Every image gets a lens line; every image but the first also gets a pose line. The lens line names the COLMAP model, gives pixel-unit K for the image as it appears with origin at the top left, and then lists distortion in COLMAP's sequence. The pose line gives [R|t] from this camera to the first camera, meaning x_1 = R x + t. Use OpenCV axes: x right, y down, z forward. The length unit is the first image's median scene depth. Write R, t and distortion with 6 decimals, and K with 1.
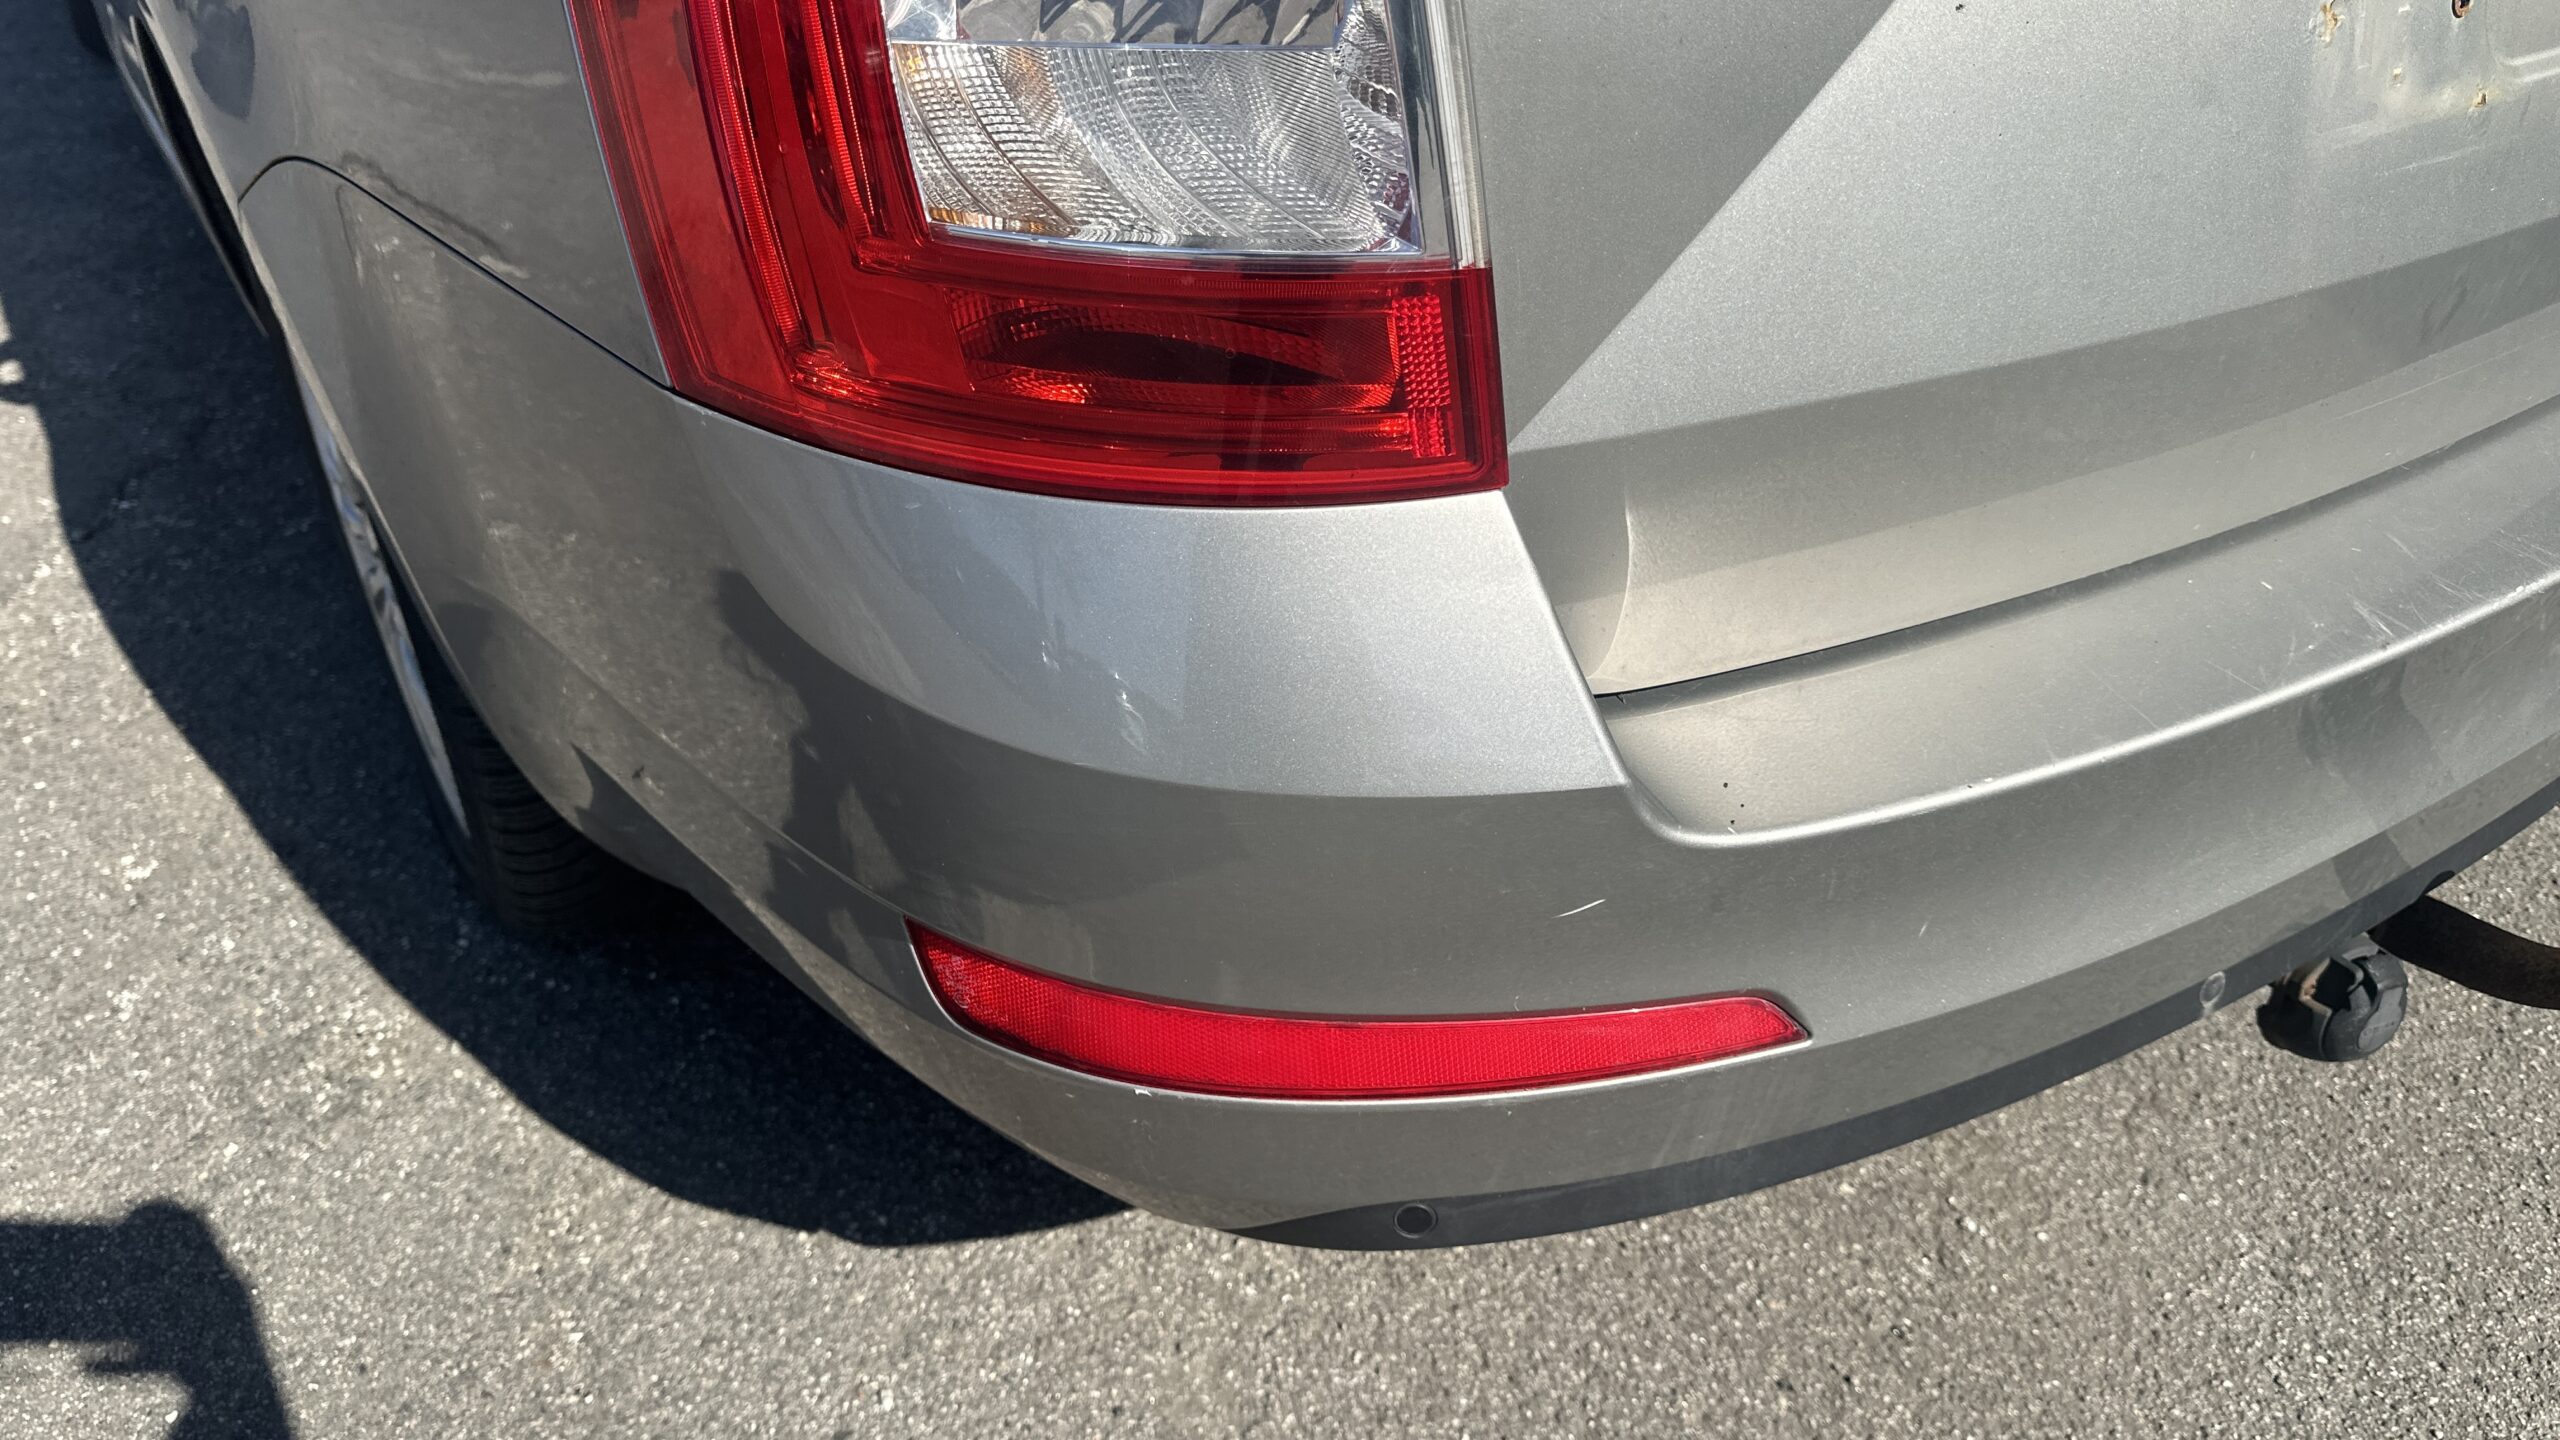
lens RADIAL K [[1893.1, 0, 1256.6], [0, 1893.1, 734.1], [0, 0, 1]] dist [0.000078, -0.011397]
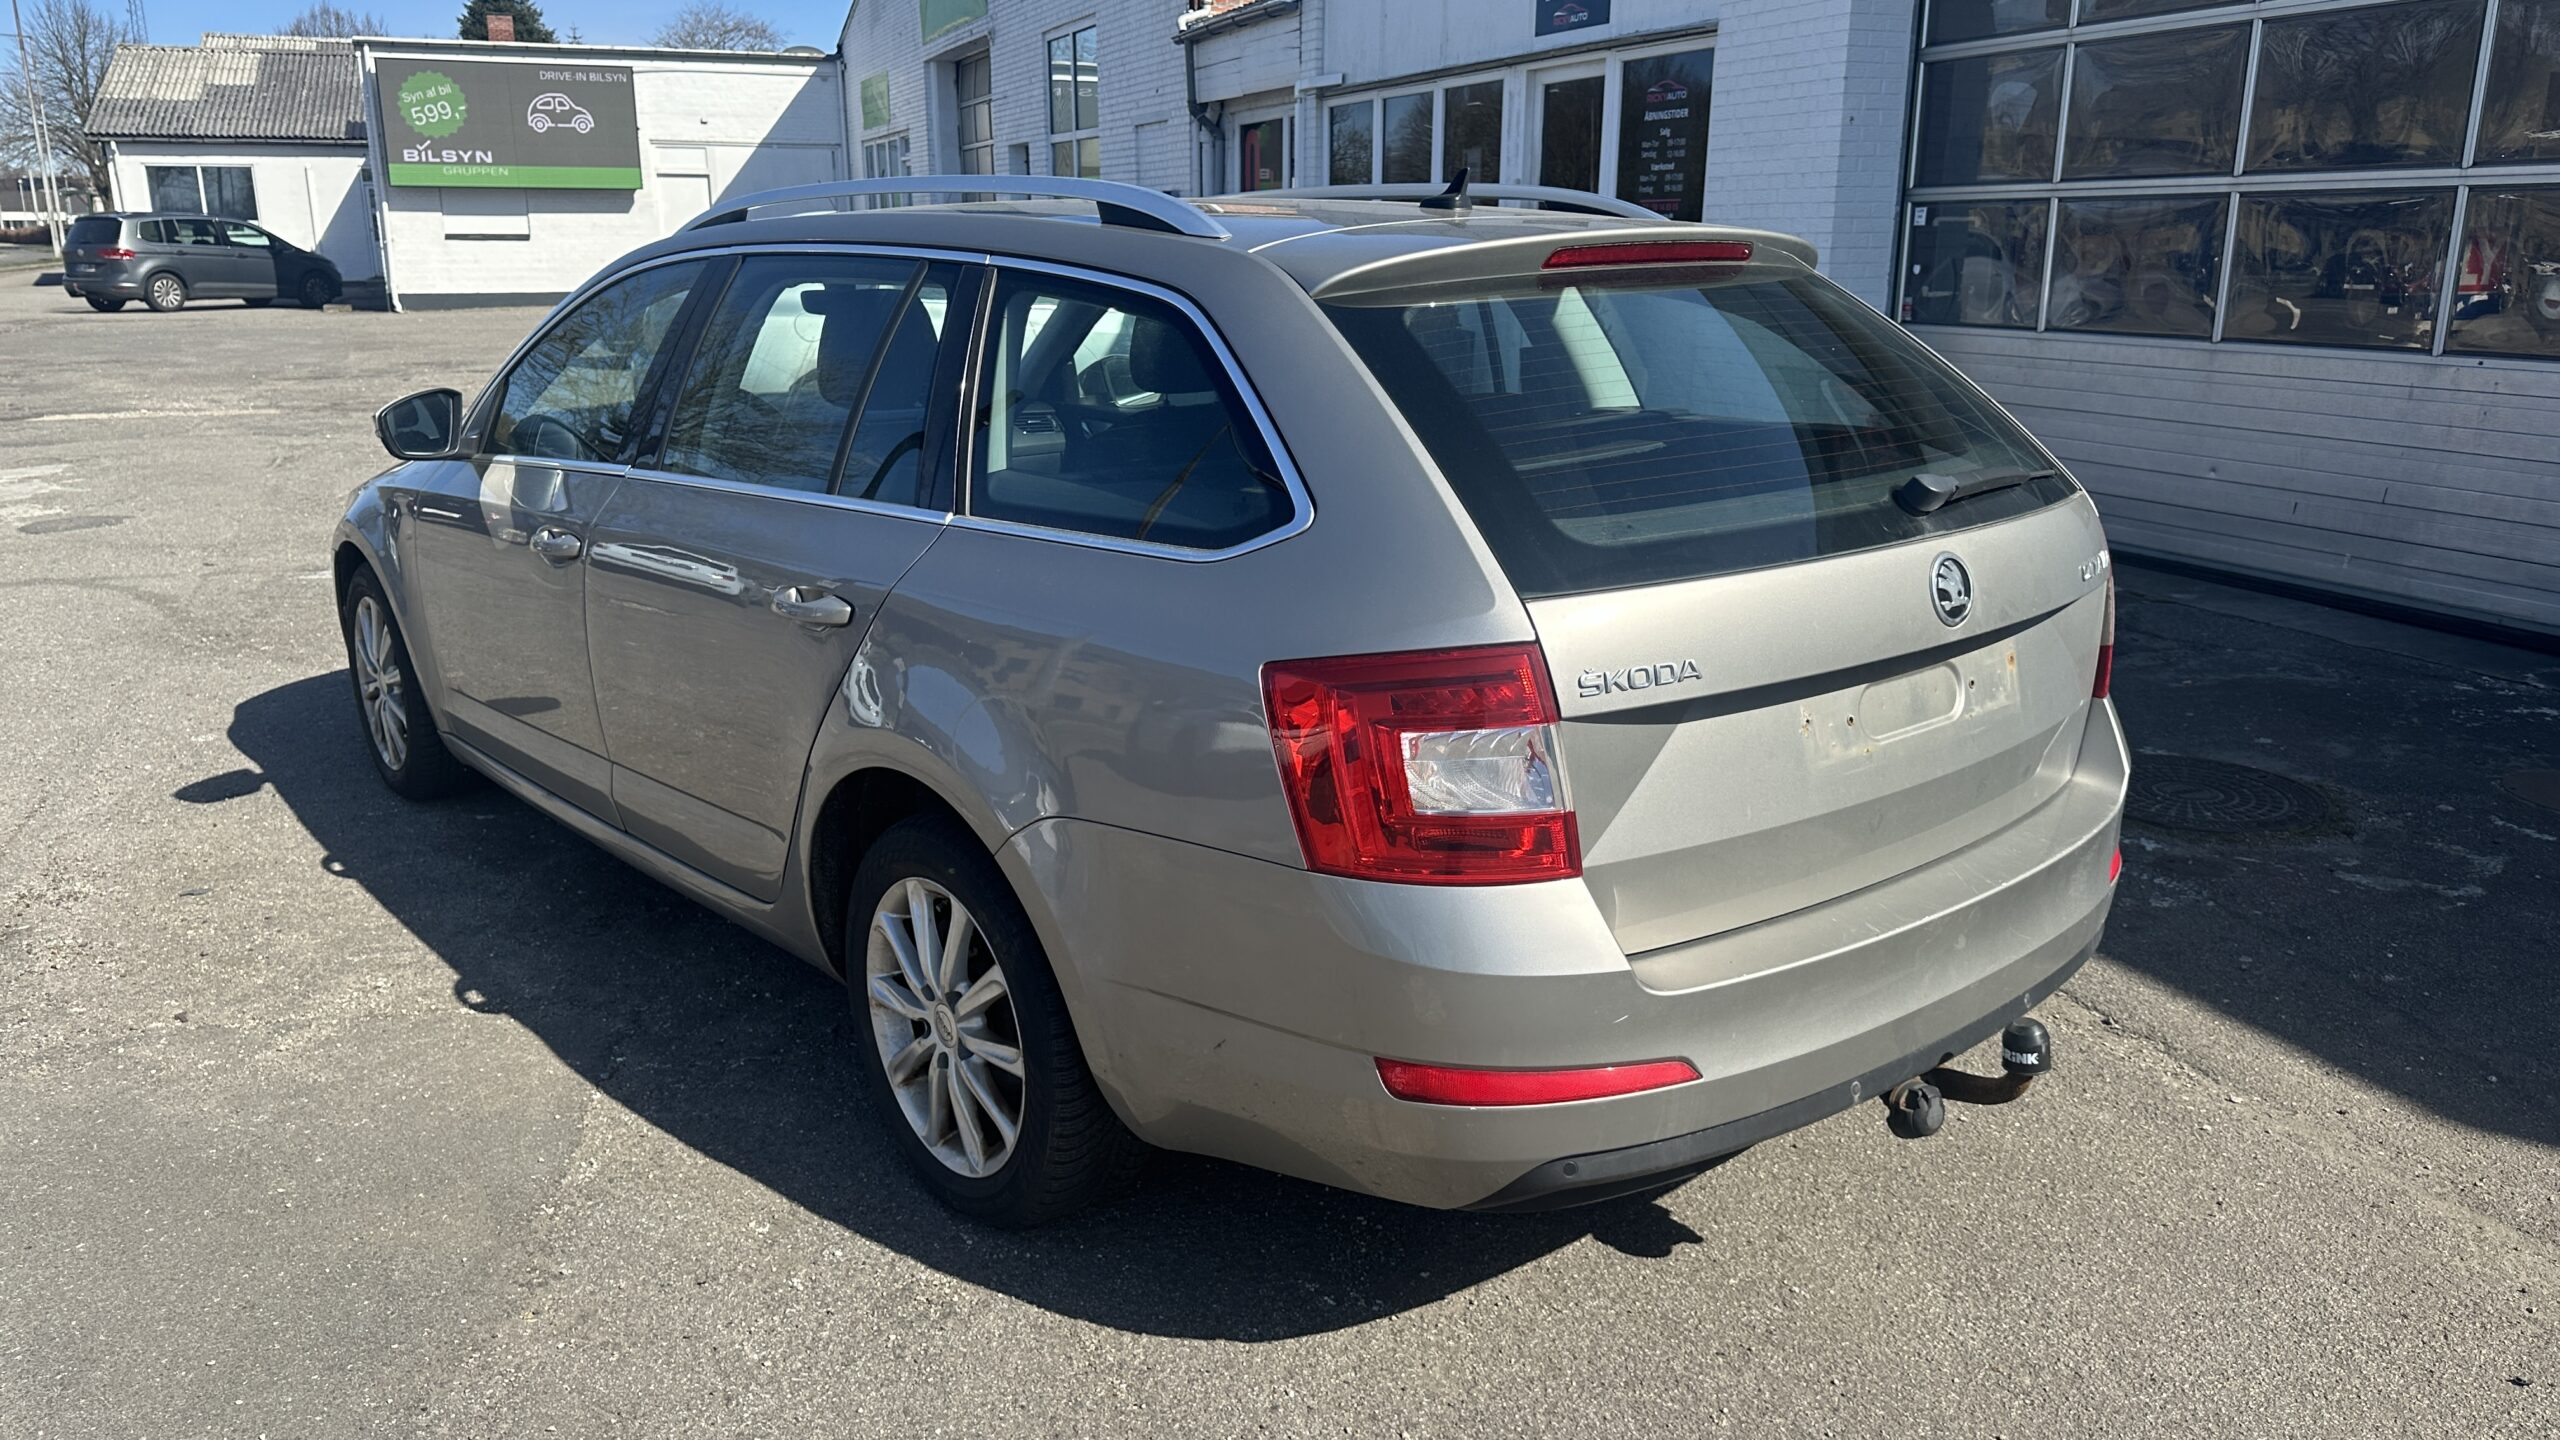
lens RADIAL K [[1836.3, 0, 1268.6], [0, 1836.3, 714.8], [0, 0, 1]] dist [0.113847, -0.121205]
pose [[0.991917, -0.046946, 0.117886, -0.515856], [0.085756, 0.932775, -0.350108, 0.454973], [-0.093524, 0.357388, 0.929262, -1.354382]]
